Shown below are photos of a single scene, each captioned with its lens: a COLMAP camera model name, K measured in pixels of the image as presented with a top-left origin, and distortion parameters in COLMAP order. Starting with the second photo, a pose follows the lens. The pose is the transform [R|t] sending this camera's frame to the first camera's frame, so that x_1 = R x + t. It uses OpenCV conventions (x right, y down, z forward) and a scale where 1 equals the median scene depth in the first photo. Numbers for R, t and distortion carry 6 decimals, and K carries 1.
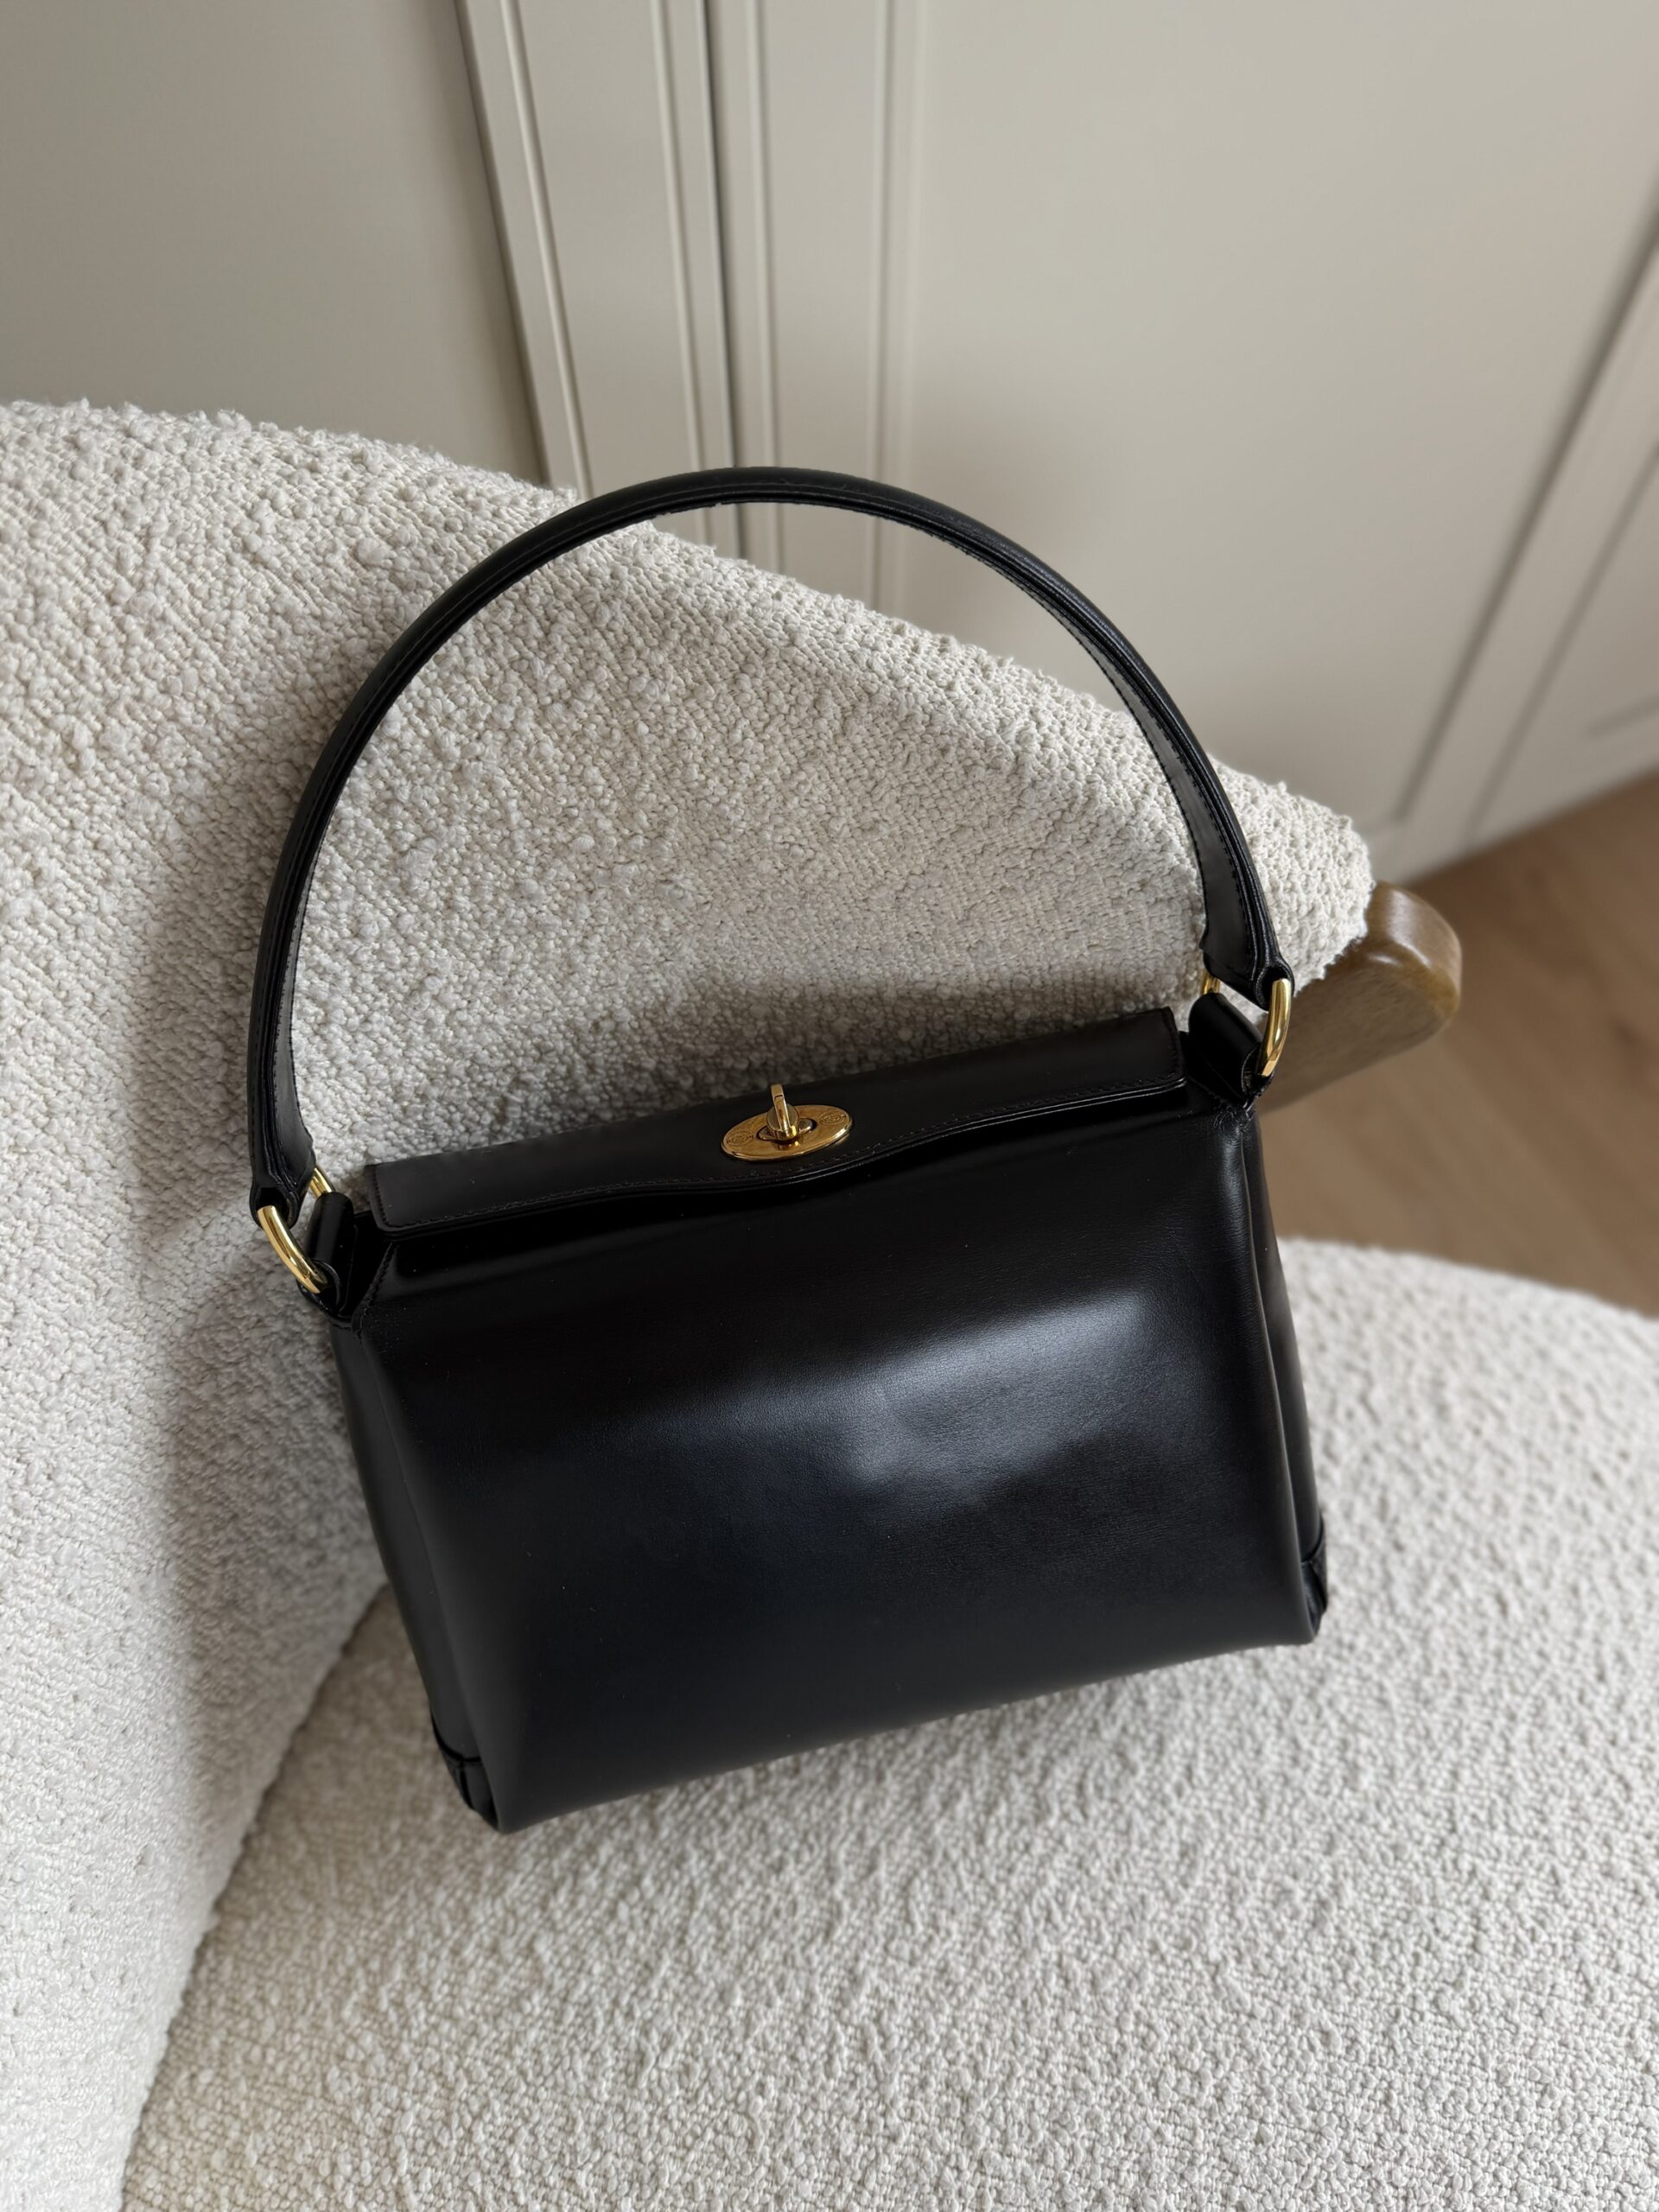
lens RADIAL K [[1673.4, 0, 833.7], [0, 1673.4, 1093.3], [0, 0, 1]] dist [0.000669, -0.047760]
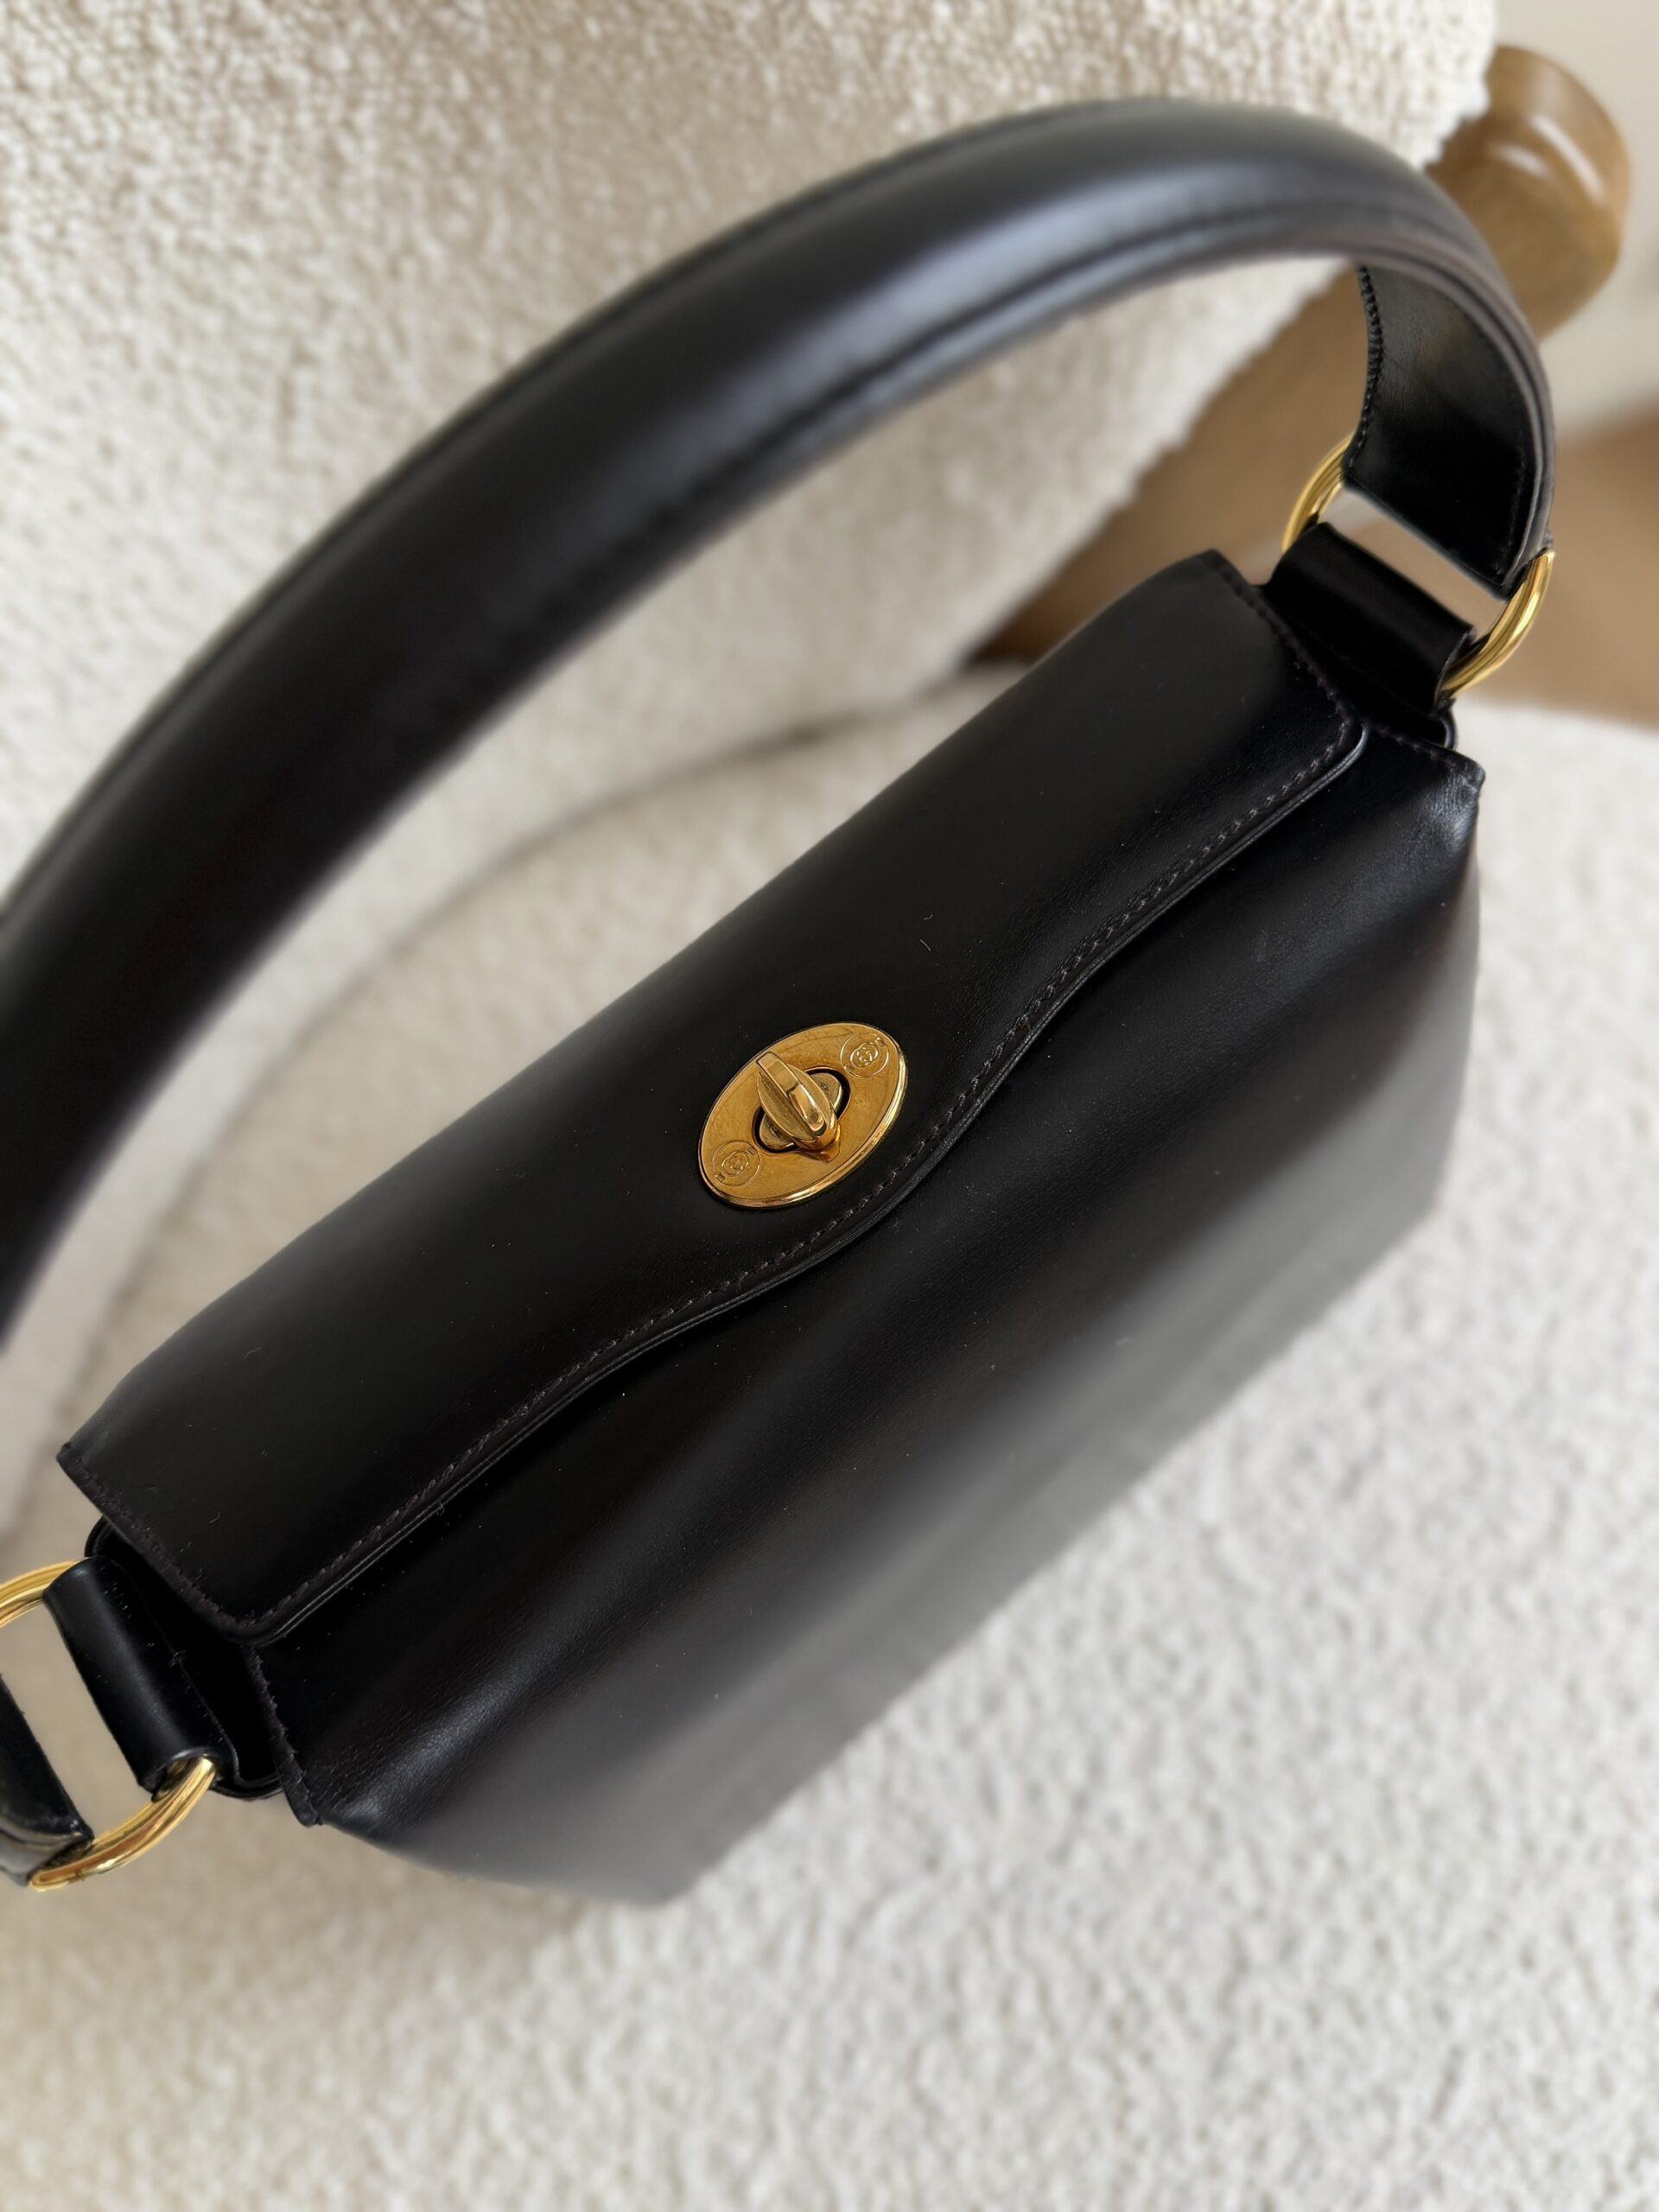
lens RADIAL K [[1742.0, 0, 822.0], [0, 1742.0, 1106.6], [0, 0, 1]] dist [-0.049399, 0.005029]
pose [[0.992240, 0.026177, -0.121550, 0.150026], [-0.005501, 0.985872, 0.167411, 0.200782], [0.124215, -0.165443, 0.978366, 0.225115]]
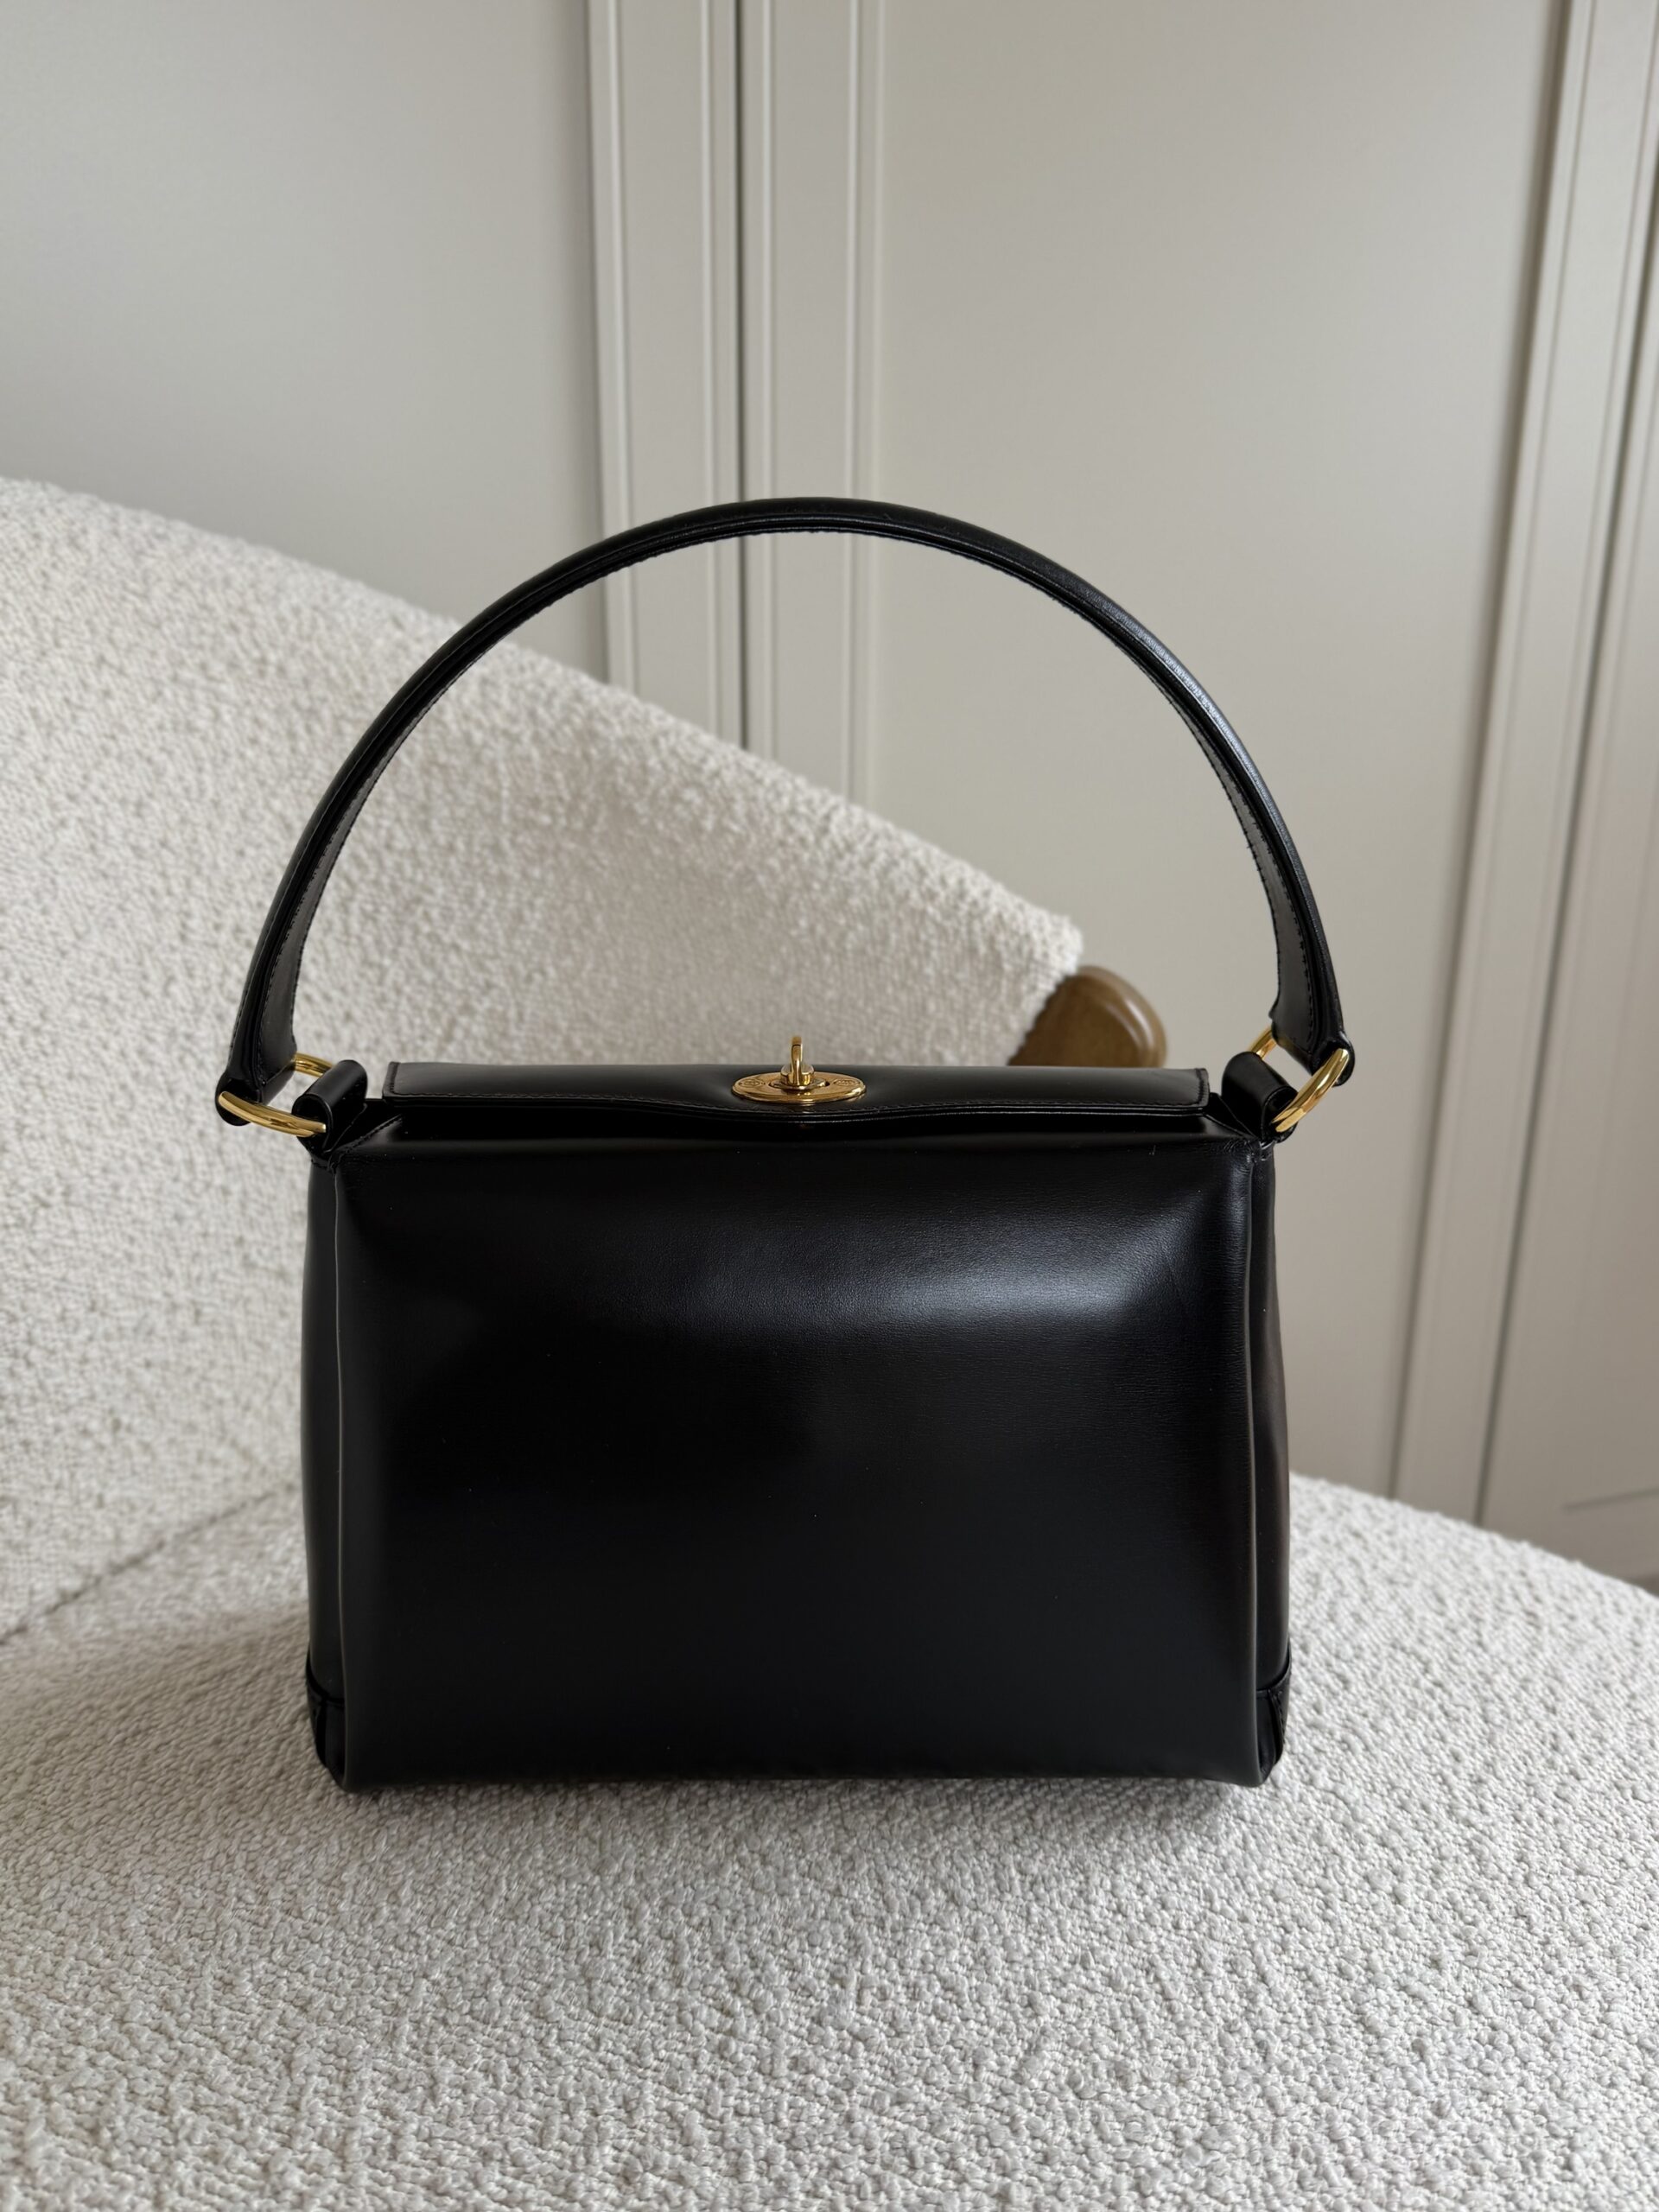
lens RADIAL K [[1657.2, 0, 838.4], [0, 1657.2, 1111.9], [0, 0, 1]] dist [0.071953, -0.187690]
pose [[0.987202, 0.067211, -0.144619, 0.341085], [-0.146403, 0.741518, -0.654765, 0.959841], [0.063230, 0.667558, 0.741868, 0.034835]]
